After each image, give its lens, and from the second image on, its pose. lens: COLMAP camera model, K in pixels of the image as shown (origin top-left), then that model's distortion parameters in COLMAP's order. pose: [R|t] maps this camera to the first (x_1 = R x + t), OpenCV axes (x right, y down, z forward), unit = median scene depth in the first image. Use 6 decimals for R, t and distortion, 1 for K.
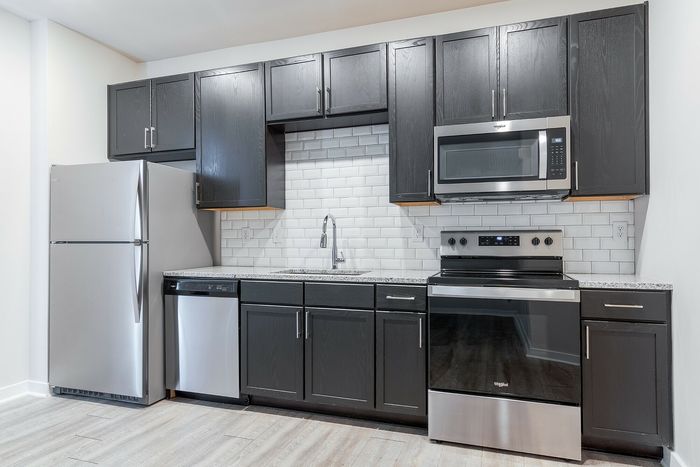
lens RADIAL K [[430.4, 0, 351.5], [0, 430.4, 234.6], [0, 0, 1]] dist [0.006543, 0.002534]
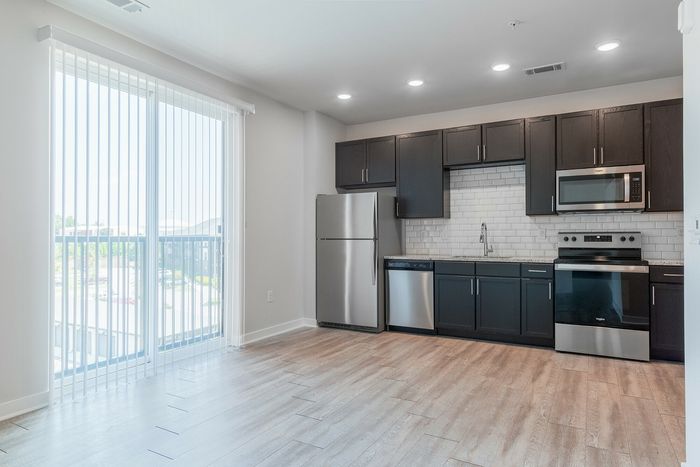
lens RADIAL K [[430.4, 0, 351.5], [0, 430.4, 234.6], [0, 0, 1]] dist [0.006543, 0.002534]
pose [[0.984439, 0.000144, -0.175724, -0.282659], [0.000179, 0.999998, 0.001819, -0.003306], [0.175724, -0.001822, 0.984438, -0.752044]]
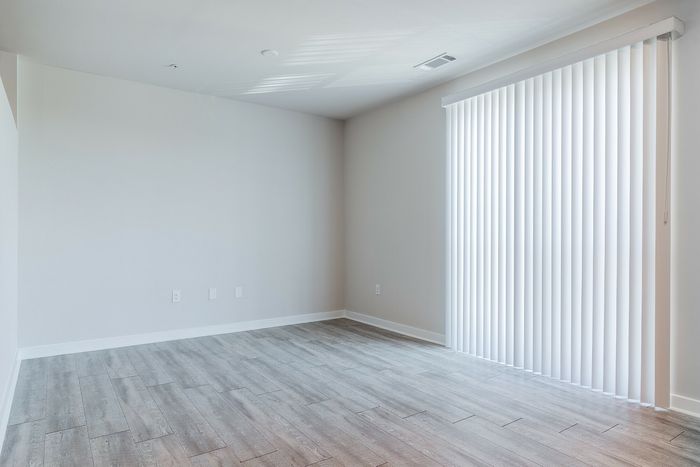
lens RADIAL K [[430.4, 0, 351.5], [0, 430.4, 234.6], [0, 0, 1]] dist [0.006543, 0.002534]
pose [[-0.589268, 0.000775, -0.807937, 0.285284], [0.006062, 0.999976, -0.003463, 0.002663], [0.807915, -0.006939, -0.589258, 0.743261]]
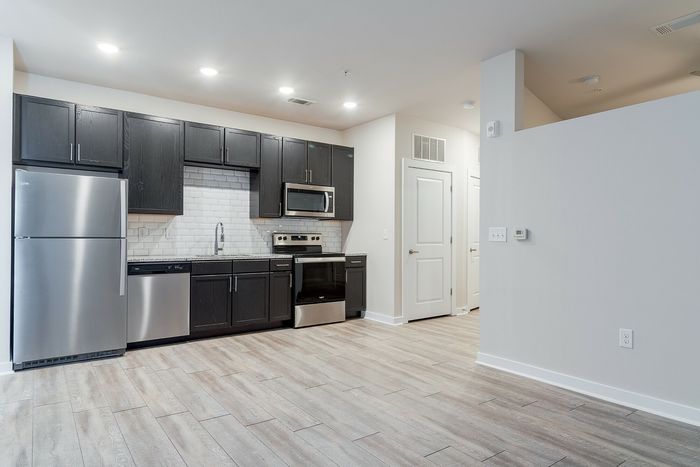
lens RADIAL K [[430.4, 0, 351.5], [0, 430.4, 234.6], [0, 0, 1]] dist [0.006543, 0.002534]
pose [[0.567010, 0.011820, 0.823626, -1.252198], [-0.015027, 0.999879, -0.004004, 0.002209], [-0.823574, -0.010107, 0.567119, -0.408257]]
